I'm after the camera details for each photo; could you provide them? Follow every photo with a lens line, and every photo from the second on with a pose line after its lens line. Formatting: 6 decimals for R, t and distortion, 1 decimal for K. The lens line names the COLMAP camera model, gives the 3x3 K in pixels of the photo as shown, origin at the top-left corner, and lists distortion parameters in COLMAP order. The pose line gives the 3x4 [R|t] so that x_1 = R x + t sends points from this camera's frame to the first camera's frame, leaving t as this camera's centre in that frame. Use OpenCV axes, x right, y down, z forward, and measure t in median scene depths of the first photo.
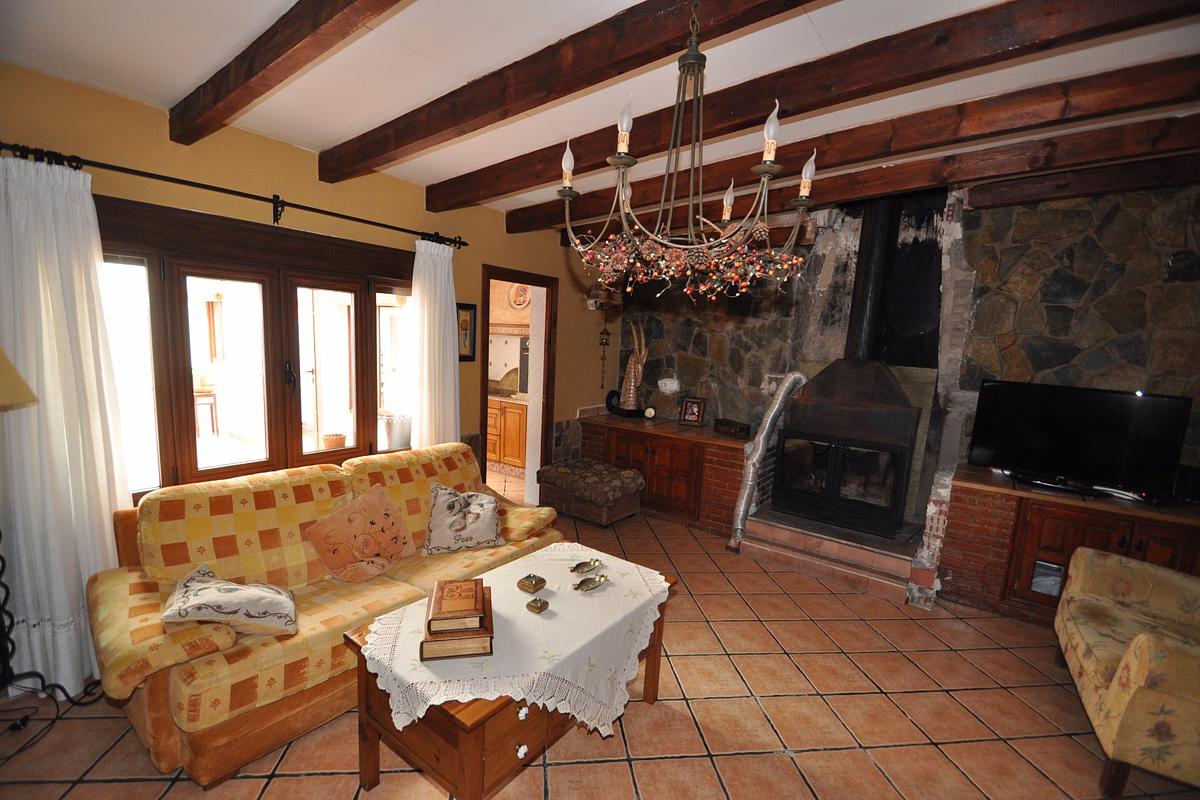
lens RADIAL K [[523.4, 0, 594.6], [0, 523.4, 419.5], [0, 0, 1]] dist [0.016240, -0.016438]
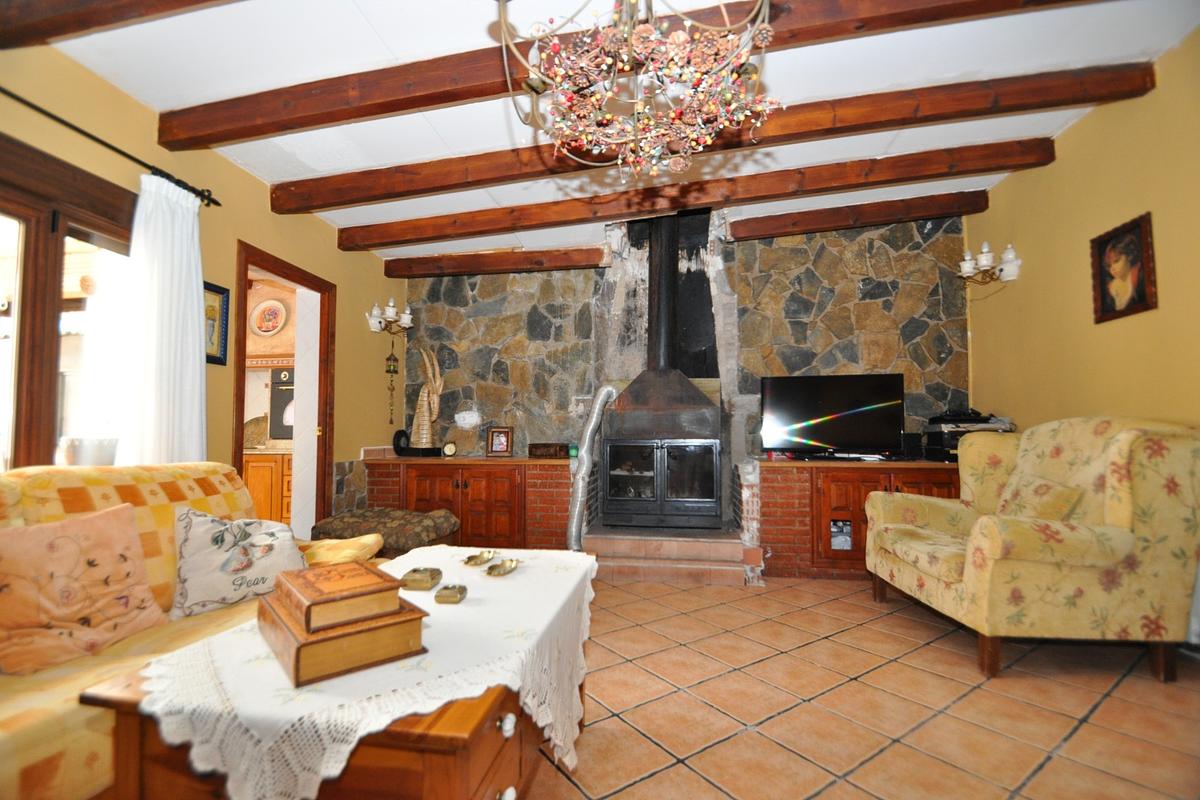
lens RADIAL K [[523.4, 0, 594.6], [0, 523.4, 419.5], [0, 0, 1]] dist [0.016240, -0.016438]
pose [[0.882641, -0.033013, 0.468888, -0.123061], [0.113456, 0.982999, -0.144361, 0.124928], [-0.456150, 0.180617, 0.871381, 0.150370]]
